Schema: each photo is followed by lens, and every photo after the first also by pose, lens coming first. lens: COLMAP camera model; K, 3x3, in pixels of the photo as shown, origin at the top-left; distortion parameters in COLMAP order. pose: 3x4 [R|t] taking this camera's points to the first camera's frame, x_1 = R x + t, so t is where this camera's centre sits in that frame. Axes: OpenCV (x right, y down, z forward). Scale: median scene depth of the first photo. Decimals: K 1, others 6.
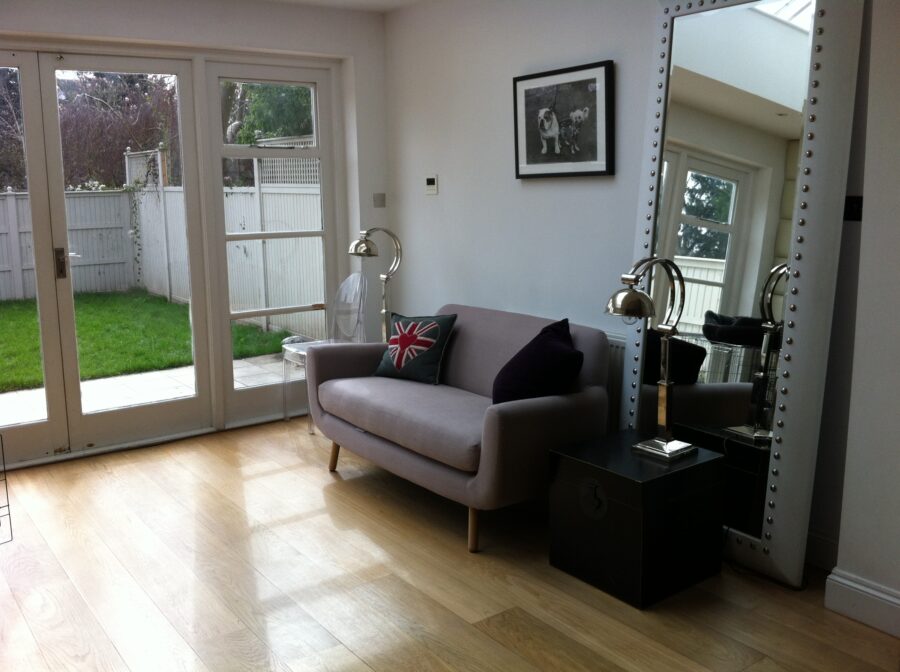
lens RADIAL K [[841.8, 0, 450.4], [0, 841.8, 334.3], [0, 0, 1]] dist [-0.005856, 0.000000]
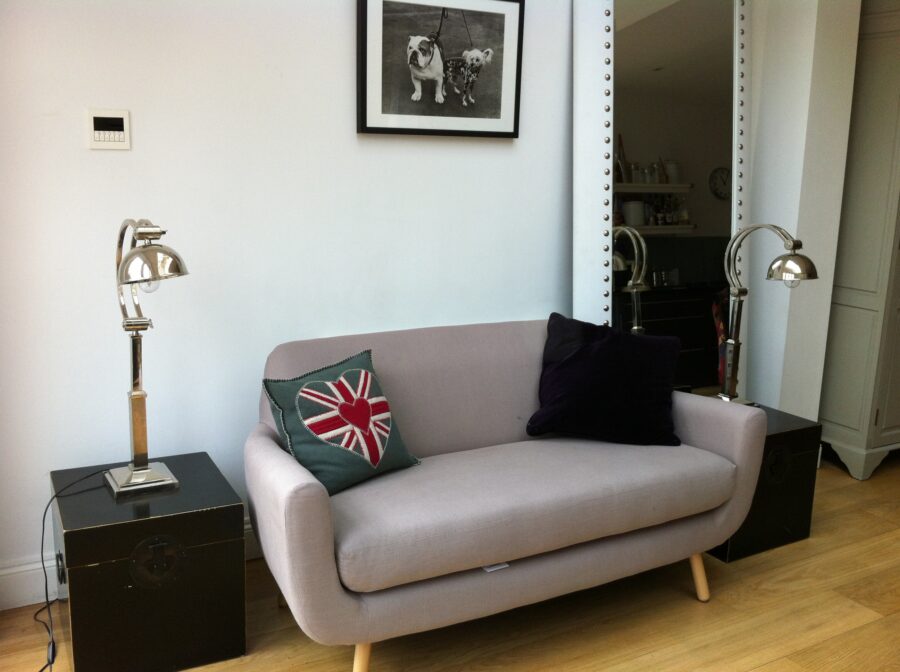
lens RADIAL K [[841.8, 0, 450.7], [0, 841.8, 340.9], [0, 0, 1]] dist [-0.005856, 0.000000]
pose [[0.103687, -0.168234, 0.980279, -0.630174], [0.159574, 0.975637, 0.150559, -0.122042], [-0.981726, 0.140816, 0.128007, 0.931333]]
